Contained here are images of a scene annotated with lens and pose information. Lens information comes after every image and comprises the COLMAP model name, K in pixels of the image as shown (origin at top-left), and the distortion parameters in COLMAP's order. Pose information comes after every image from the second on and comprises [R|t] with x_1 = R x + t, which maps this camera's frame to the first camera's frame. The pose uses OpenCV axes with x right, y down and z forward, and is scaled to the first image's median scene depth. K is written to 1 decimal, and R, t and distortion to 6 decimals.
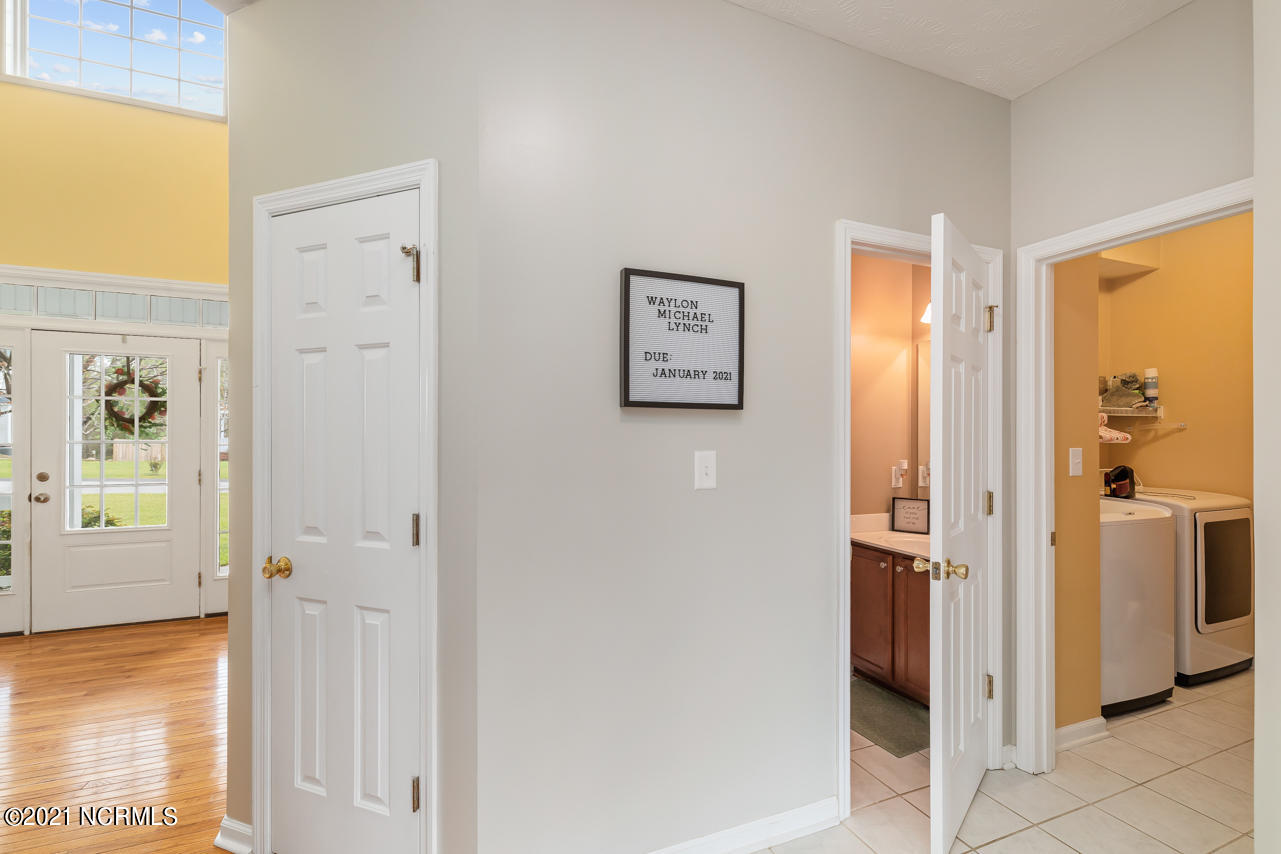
lens RADIAL K [[581.0, 0, 669.8], [0, 581.0, 433.0], [0, 0, 1]] dist [0.001539, -0.000064]
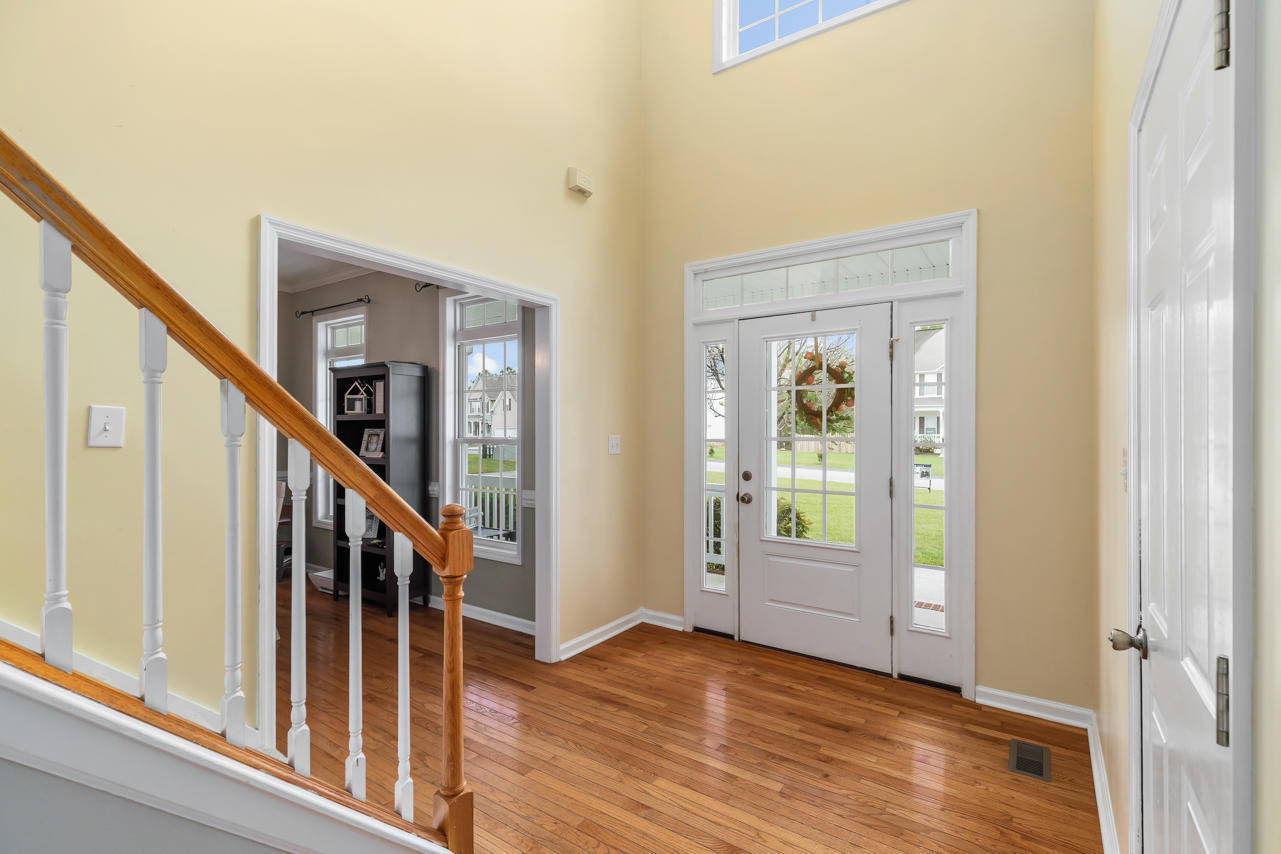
lens RADIAL K [[581.0, 0, 641.4], [0, 581.0, 428.2], [0, 0, 1]] dist [0.001539, -0.000064]
pose [[0.522945, -0.005688, -0.852347, -0.347791], [0.002927, 0.999984, -0.004878, 0.002871], [0.852361, 0.000056, 0.522954, 0.345435]]
